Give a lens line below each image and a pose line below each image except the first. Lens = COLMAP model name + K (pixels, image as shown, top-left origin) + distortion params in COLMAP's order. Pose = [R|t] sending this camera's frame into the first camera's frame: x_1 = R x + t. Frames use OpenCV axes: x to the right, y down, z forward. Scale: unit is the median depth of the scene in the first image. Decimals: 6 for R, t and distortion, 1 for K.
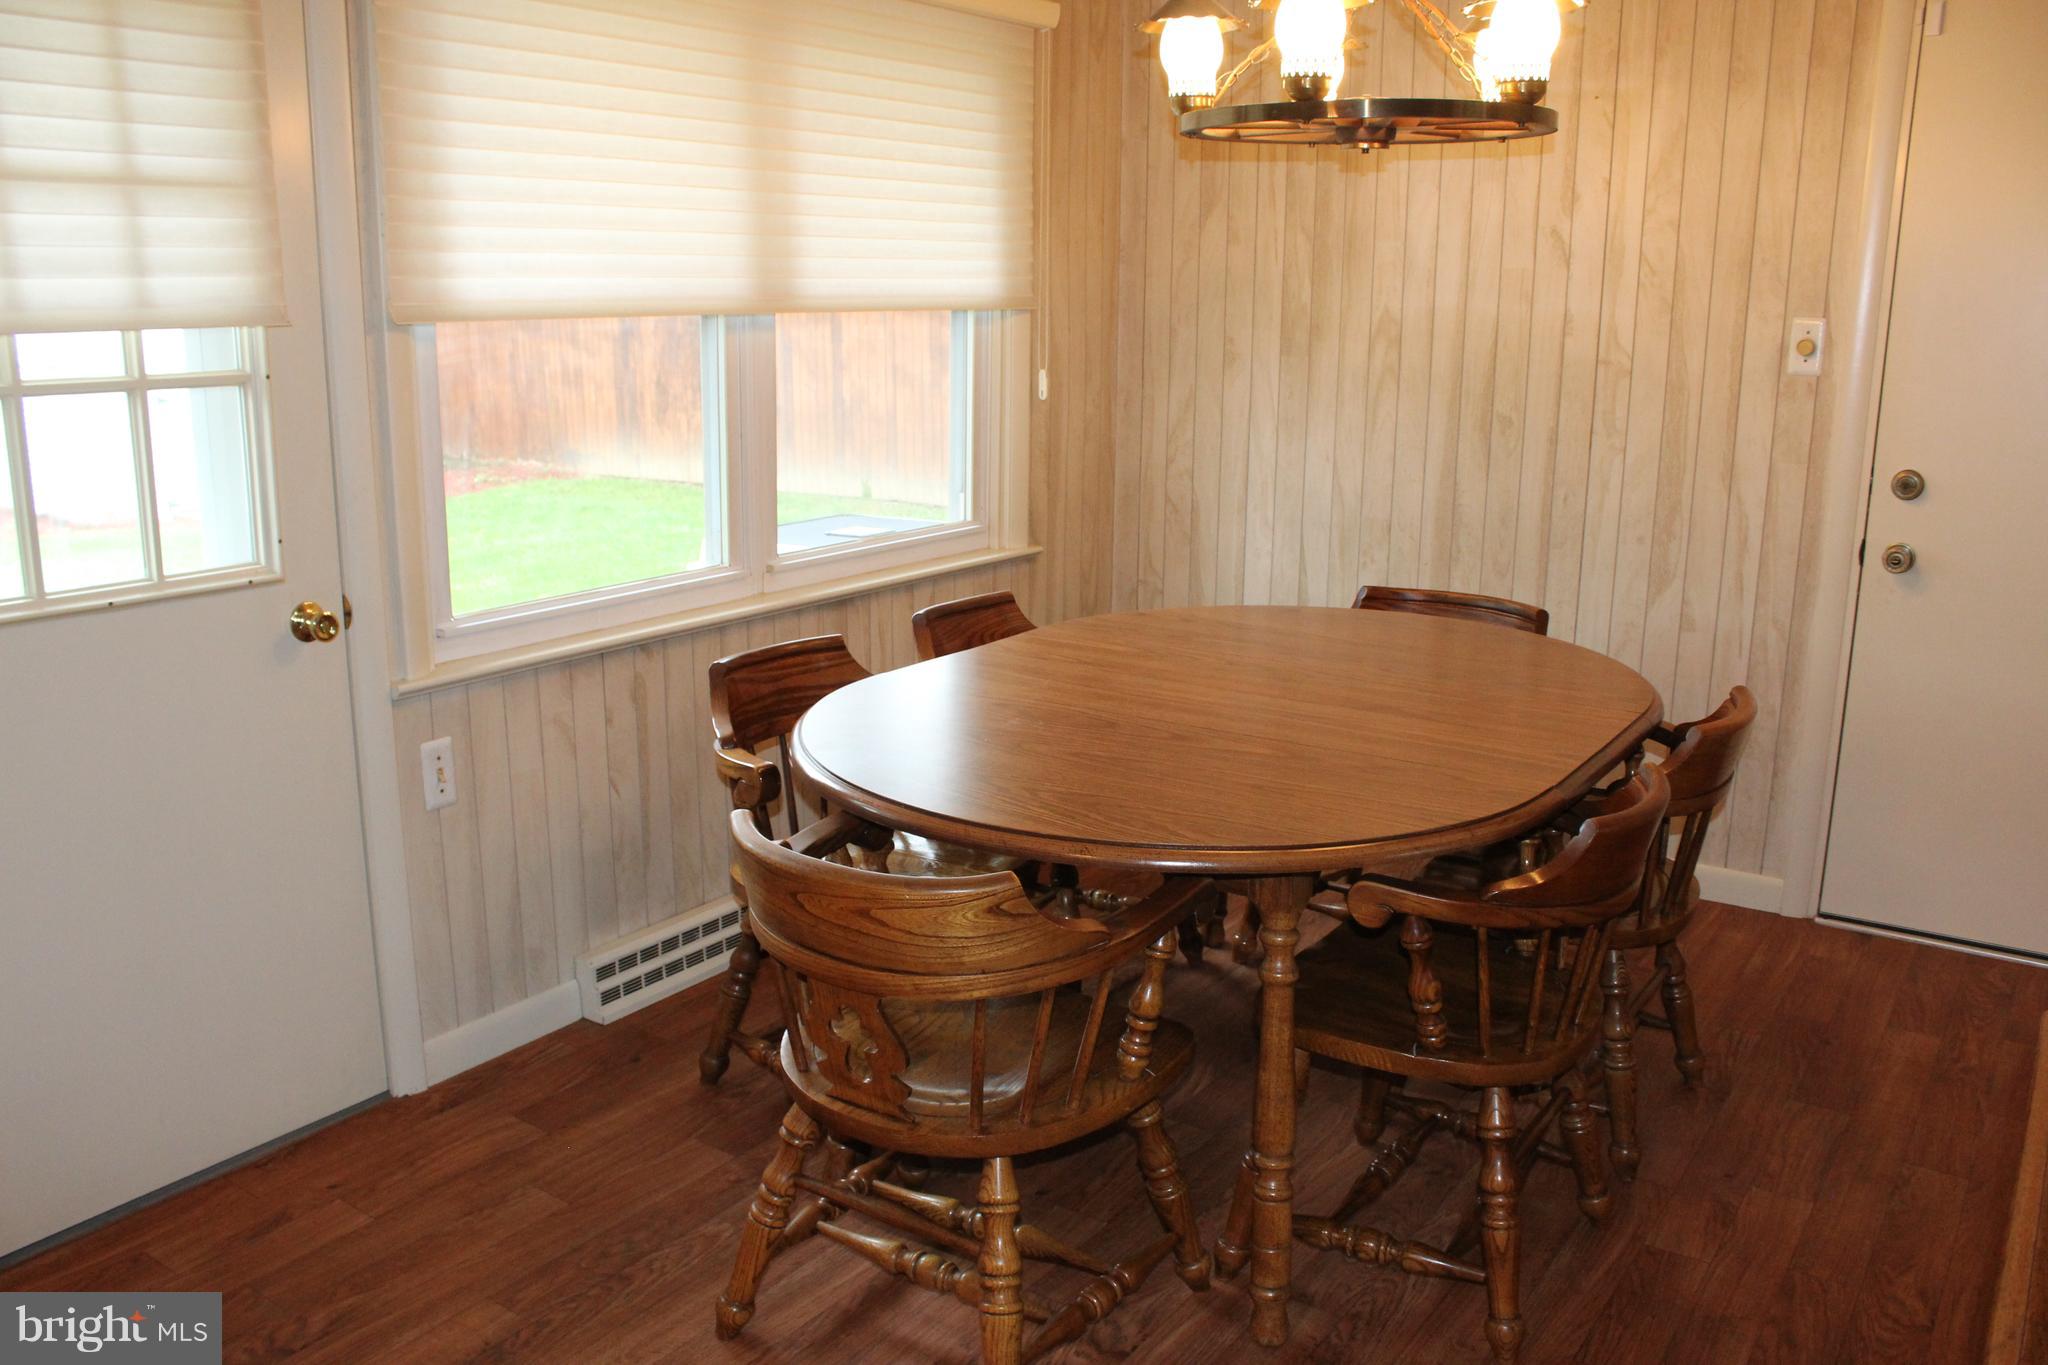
lens RADIAL K [[1705.3, 0, 984.9], [0, 1705.3, 701.5], [0, 0, 1]] dist [-0.167339, 0.149981]
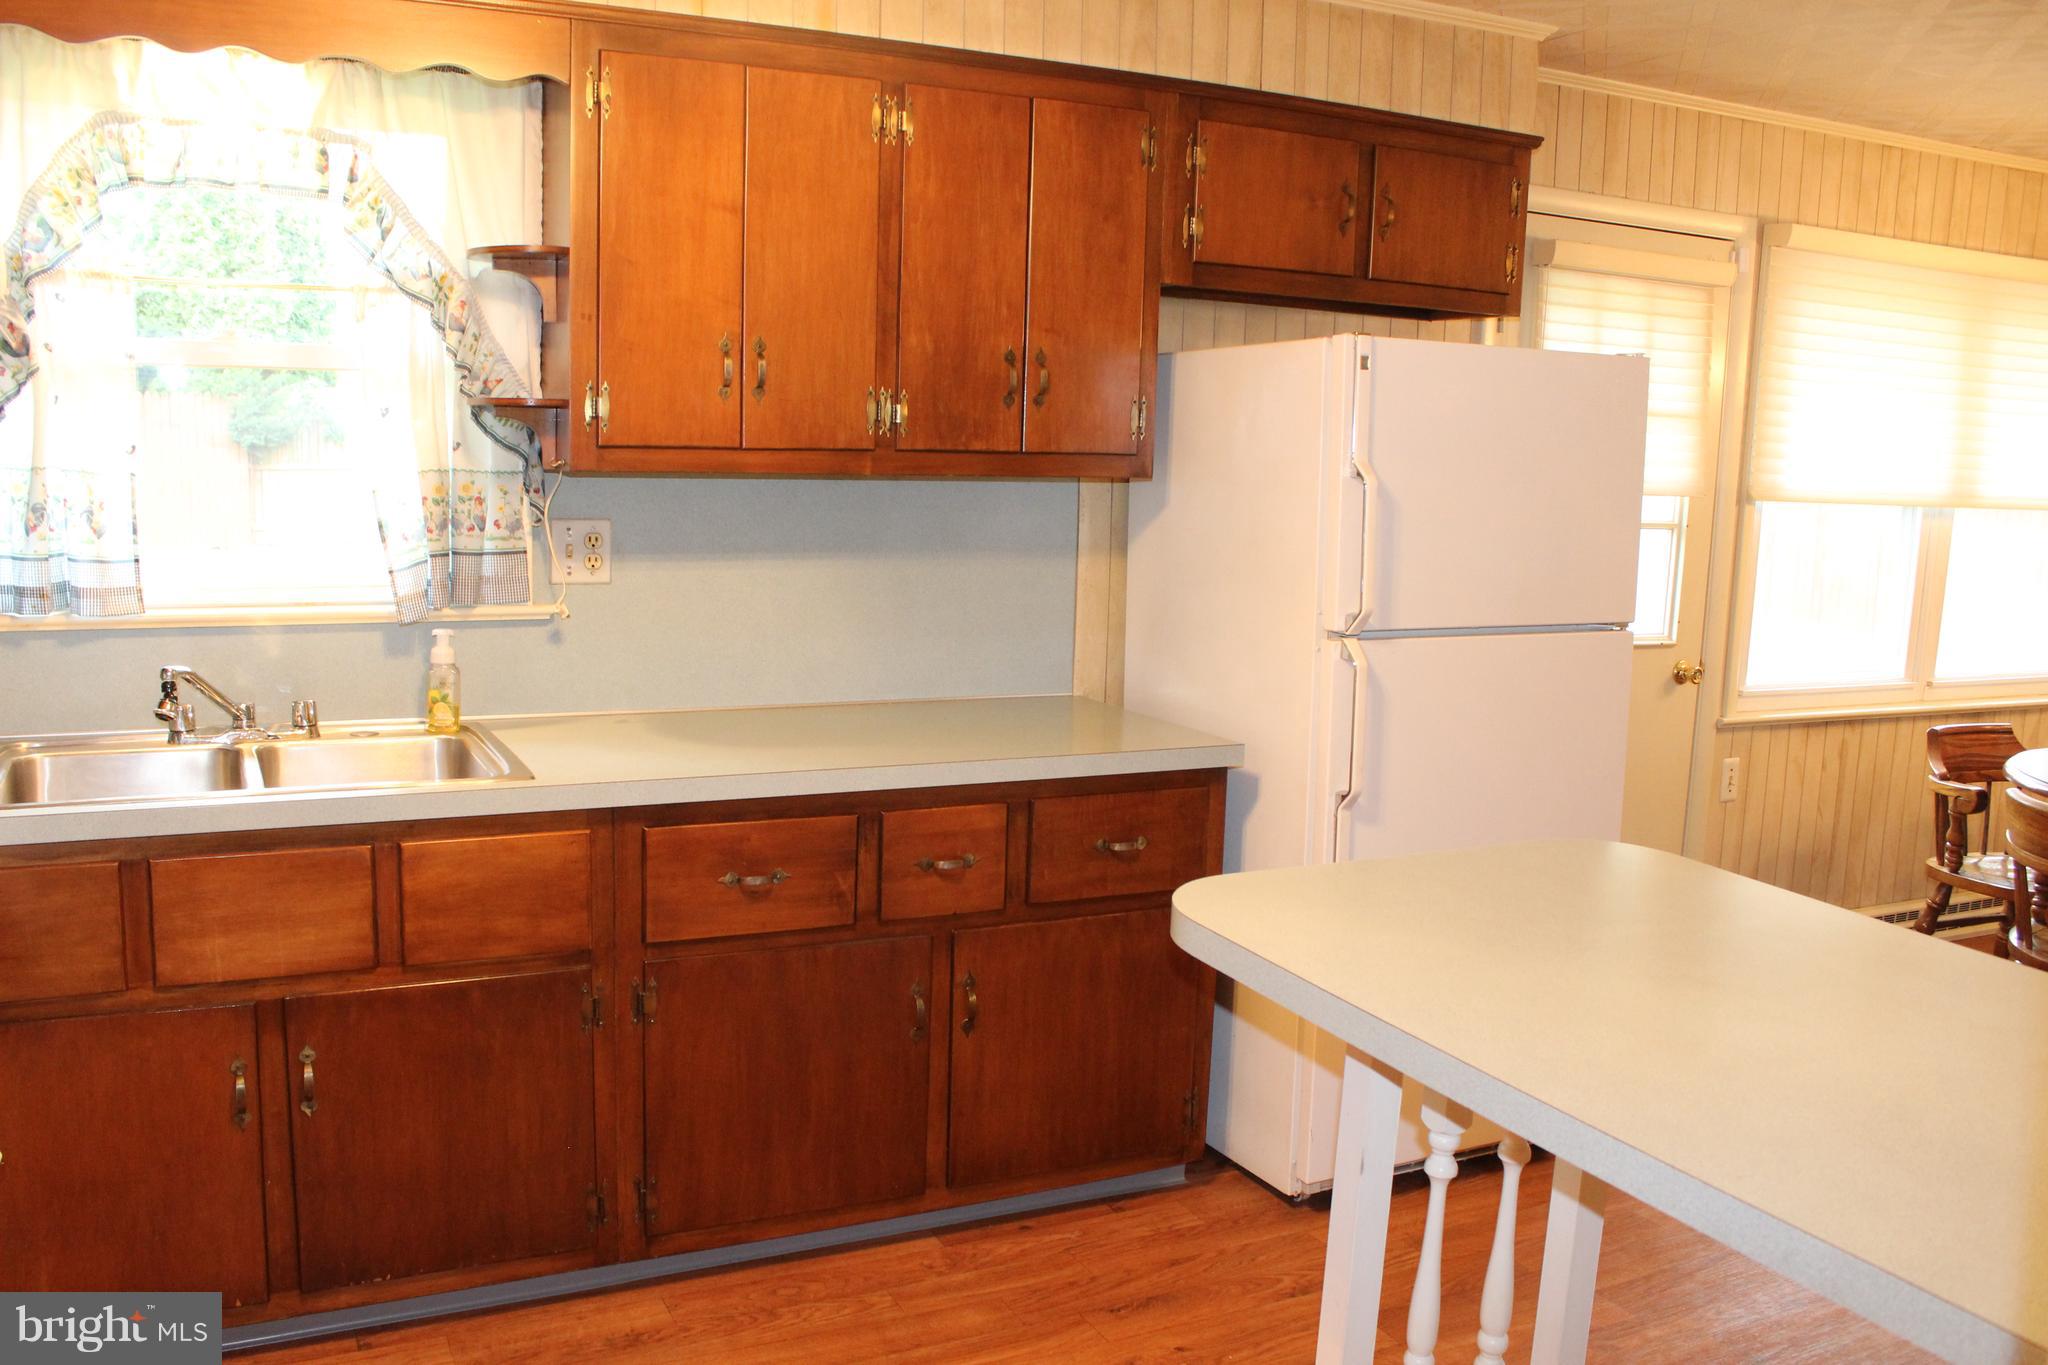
lens RADIAL K [[1705.3, 0, 984.9], [0, 1705.3, 701.5], [0, 0, 1]] dist [-0.167339, 0.149981]
pose [[0.875841, 0.096683, -0.472815, -0.173247], [-0.141543, 0.988103, -0.060142, 0.135984], [0.461376, 0.119599, 0.879107, -0.594546]]
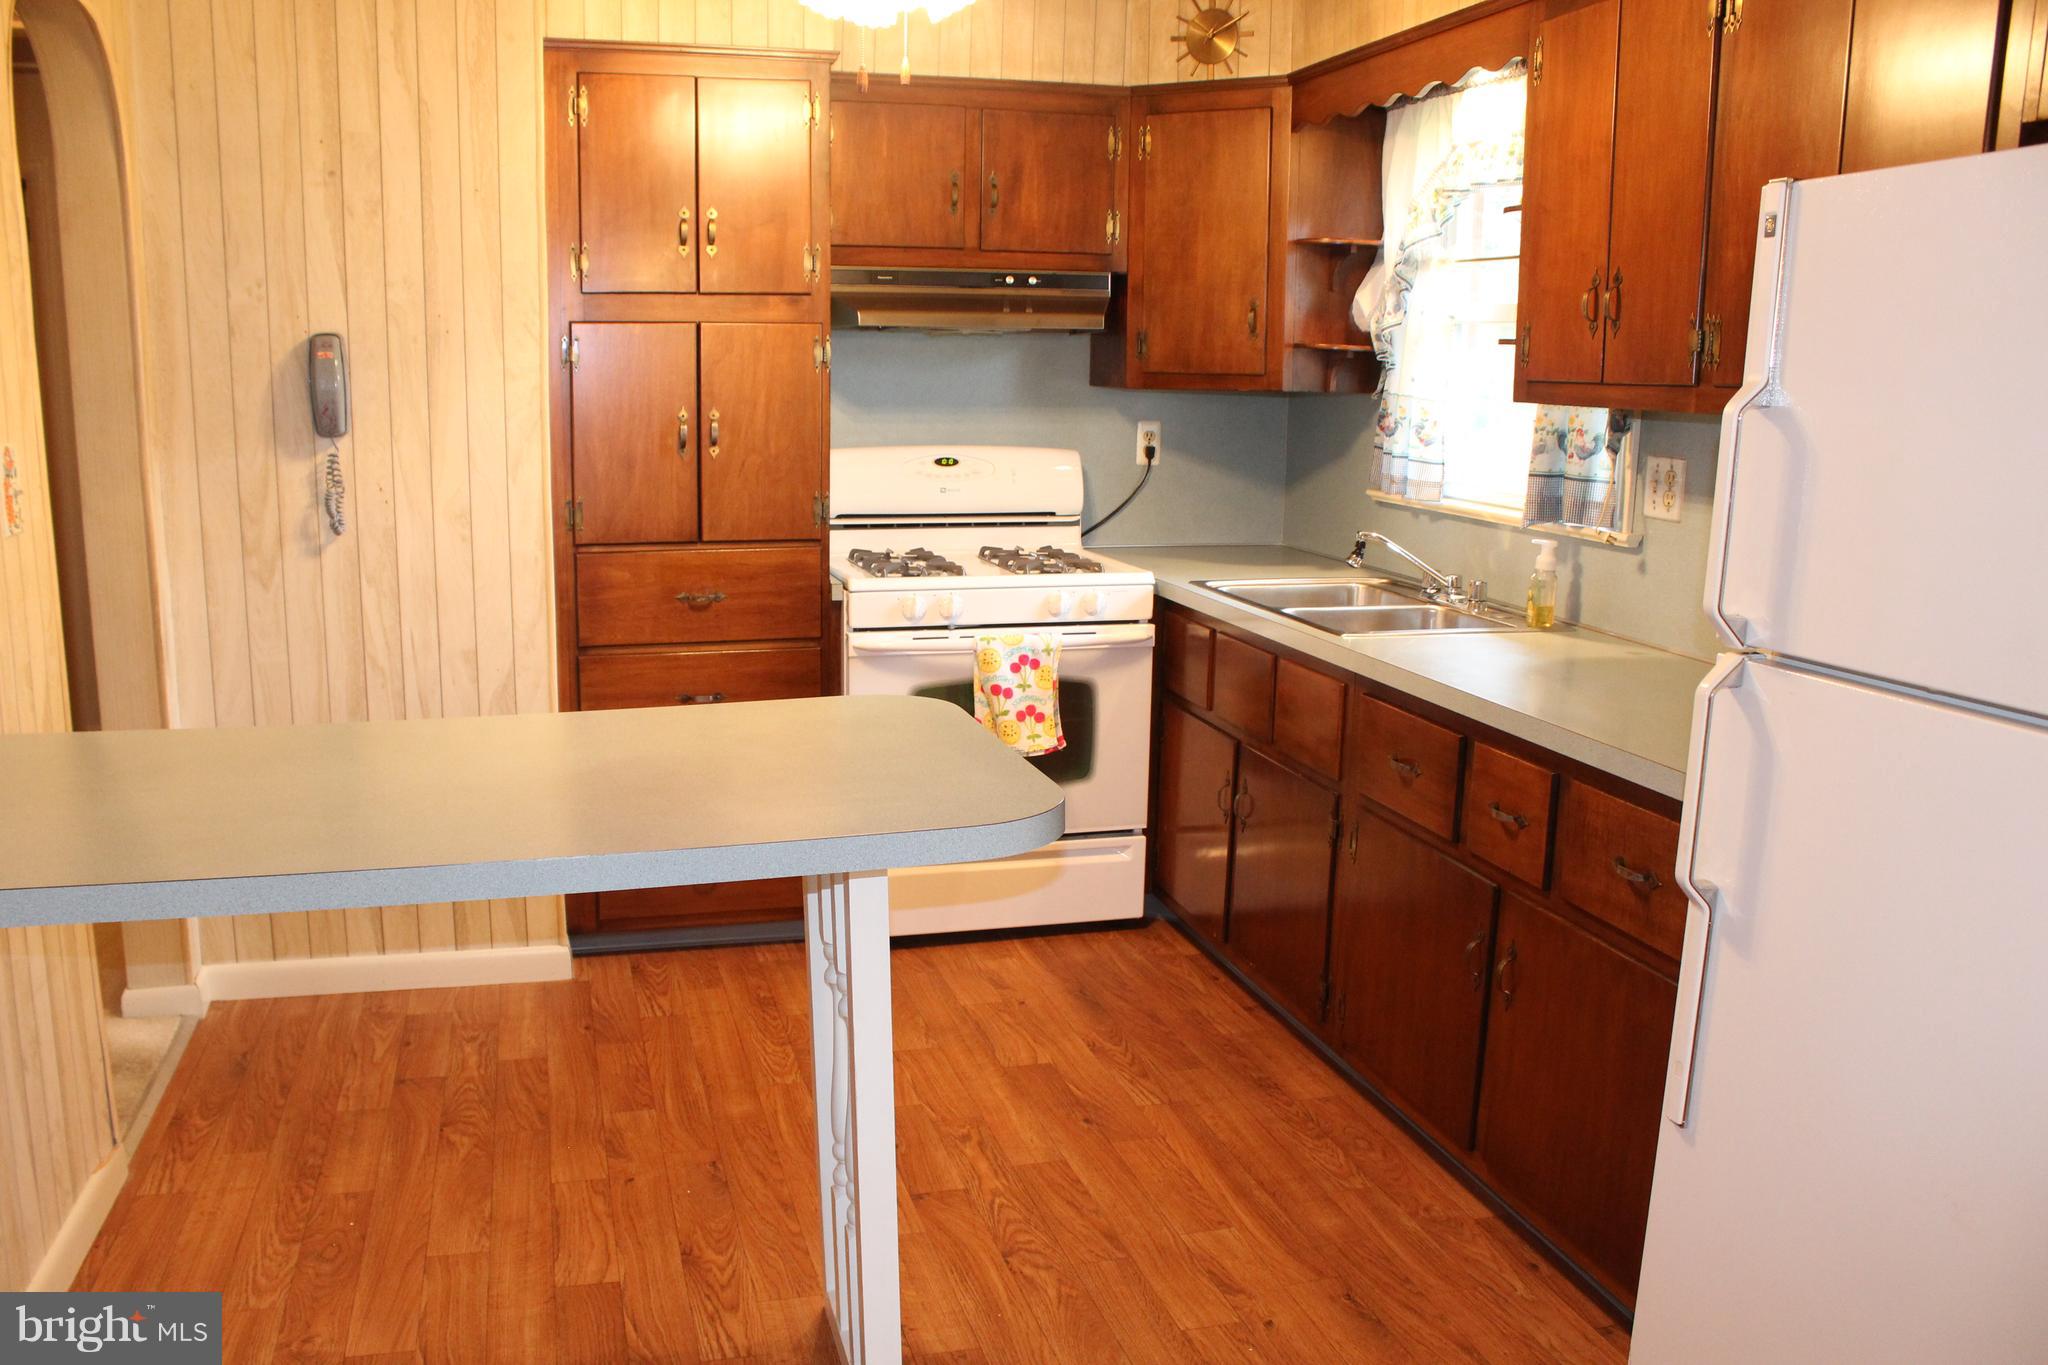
lens RADIAL K [[1705.3, 0, 984.9], [0, 1705.3, 701.5], [0, 0, 1]] dist [-0.167339, 0.149981]
pose [[-0.639914, 0.142668, -0.755087, 0.132131], [-0.195300, 0.920156, 0.339368, -0.079514], [0.743215, 0.364635, -0.560958, 0.296253]]
